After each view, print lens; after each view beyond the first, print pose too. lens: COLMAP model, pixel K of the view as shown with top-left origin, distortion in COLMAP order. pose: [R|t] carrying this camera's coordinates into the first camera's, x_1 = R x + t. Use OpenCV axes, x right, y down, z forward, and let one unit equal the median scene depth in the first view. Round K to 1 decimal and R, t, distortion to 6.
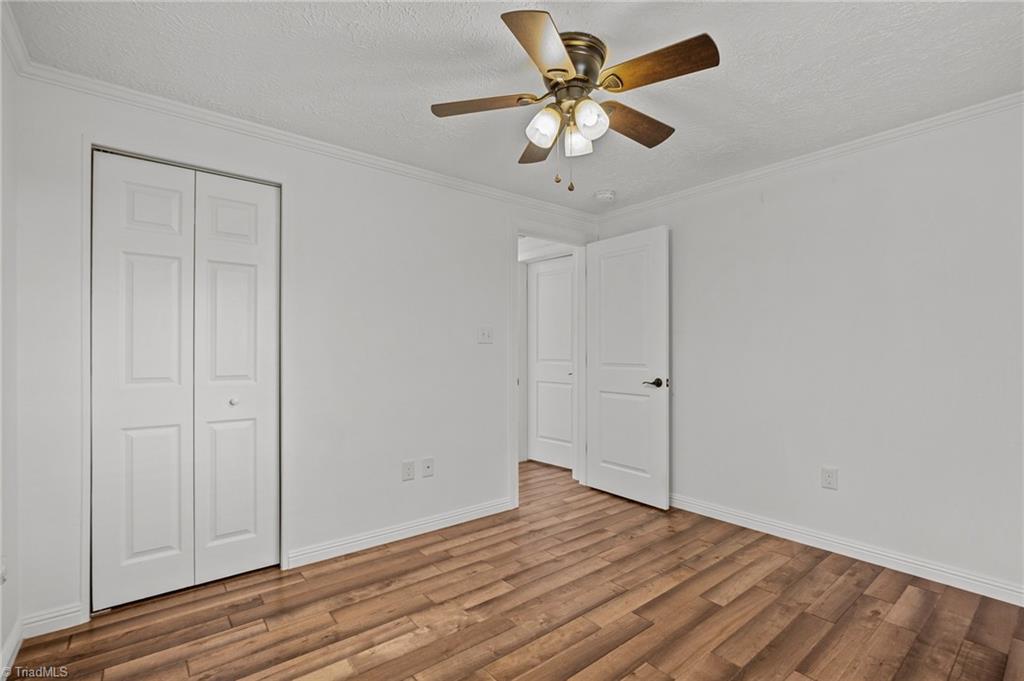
lens RADIAL K [[460.6, 0, 522.7], [0, 460.6, 341.9], [0, 0, 1]] dist [-0.000874, 0.000186]
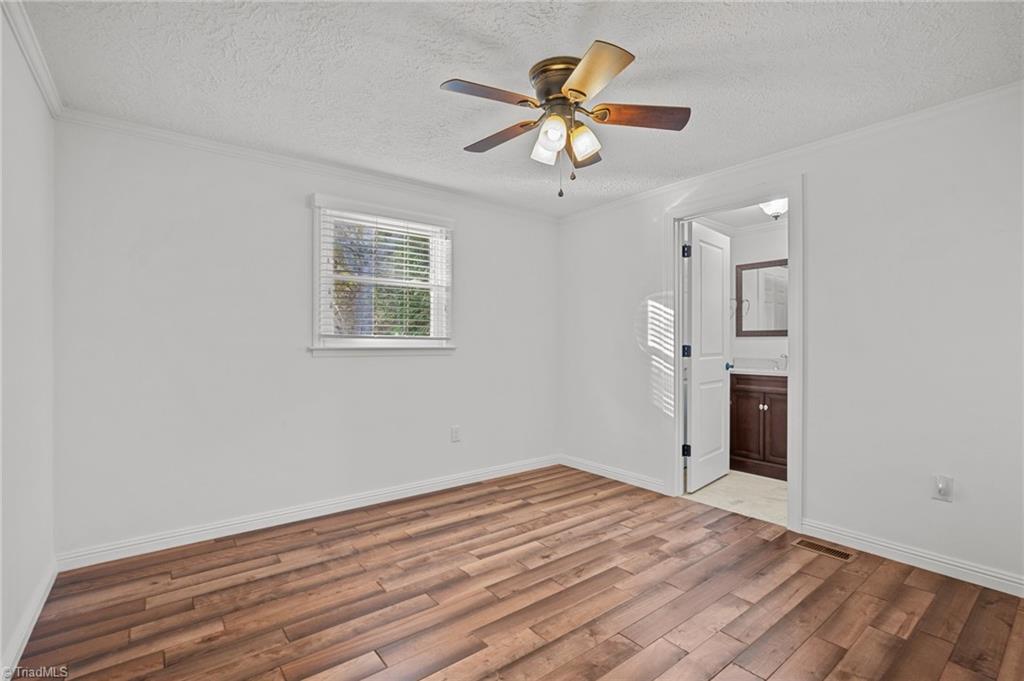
lens RADIAL K [[475.0, 0, 519.4], [0, 475.0, 342.1], [0, 0, 1]] dist [-0.011245, -0.000119]
pose [[-0.999716, 0.000323, 0.023825, 0.146817], [-0.000372, 0.999575, -0.029155, 0.045626], [-0.023824, -0.029155, -0.999291, 1.755086]]
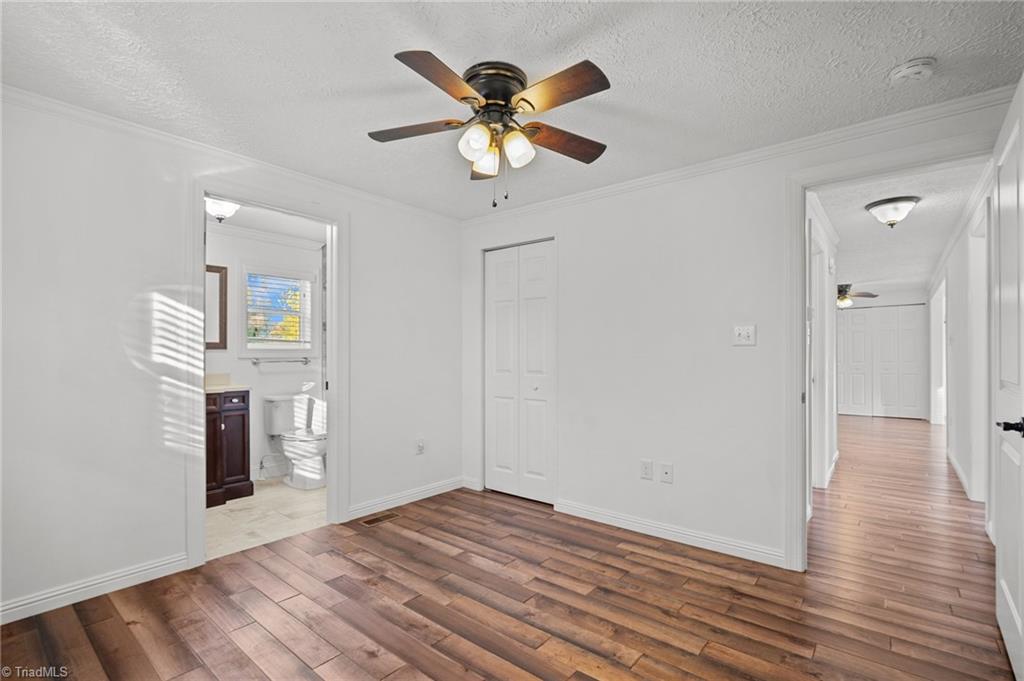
lens RADIAL K [[475.0, 0, 519.4], [0, 475.0, 342.1], [0, 0, 1]] dist [-0.011245, -0.000119]
pose [[0.198028, -0.023536, -0.979914, 0.988968], [0.027171, 0.999459, -0.018514, 0.007458], [0.979820, -0.022959, 0.198560, 0.688213]]
